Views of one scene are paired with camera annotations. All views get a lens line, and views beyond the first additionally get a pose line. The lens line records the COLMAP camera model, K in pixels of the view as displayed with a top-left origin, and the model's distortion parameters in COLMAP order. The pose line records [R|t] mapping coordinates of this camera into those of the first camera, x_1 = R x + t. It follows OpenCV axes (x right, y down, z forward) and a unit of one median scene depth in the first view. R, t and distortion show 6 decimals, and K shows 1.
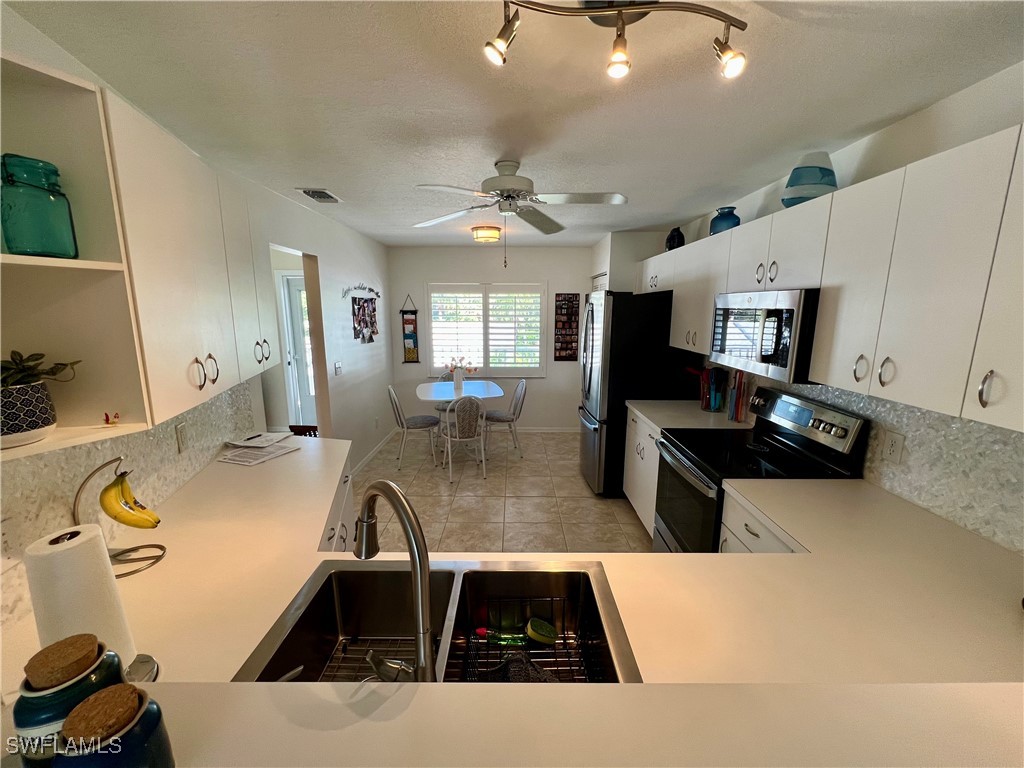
lens RADIAL K [[410.4, 0, 514.4], [0, 410.4, 385.5], [0, 0, 1]] dist [-0.003422, -0.000072]
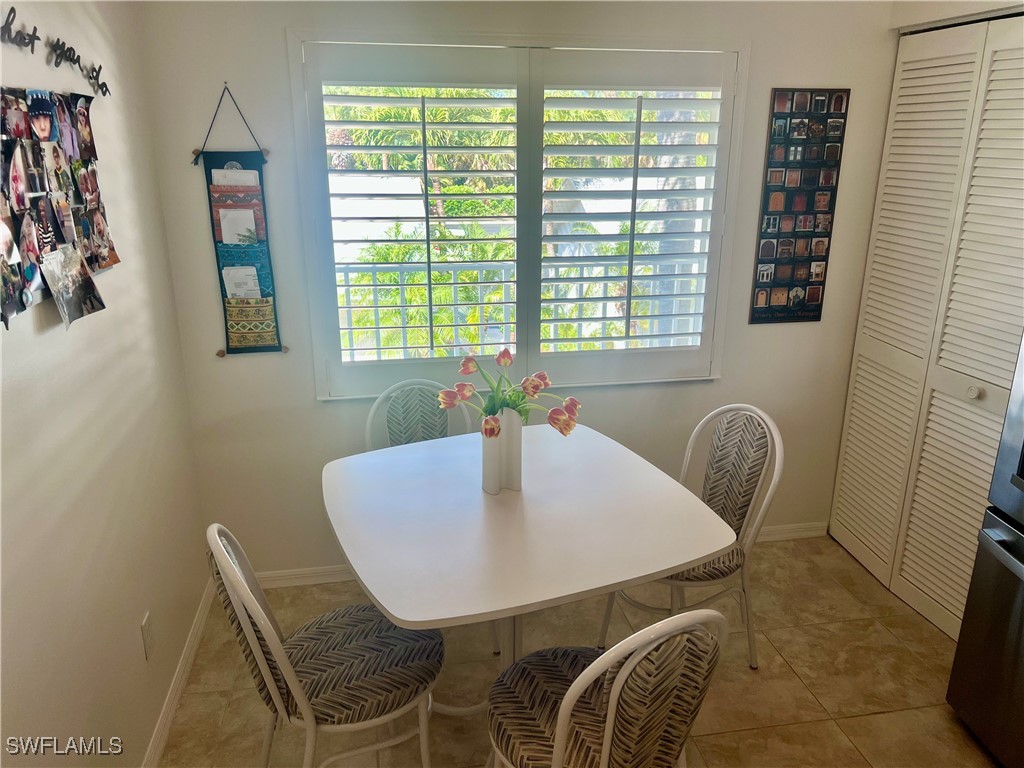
lens RADIAL K [[769.7, 0, 517.3], [0, 769.7, 384.2], [0, 0, 1]] dist [0.059253, -0.077314]
pose [[0.983270, -0.055218, 0.173583, -0.174751], [0.033789, 0.991698, 0.124071, -0.094158], [-0.178993, -0.116131, 0.976973, 0.483110]]
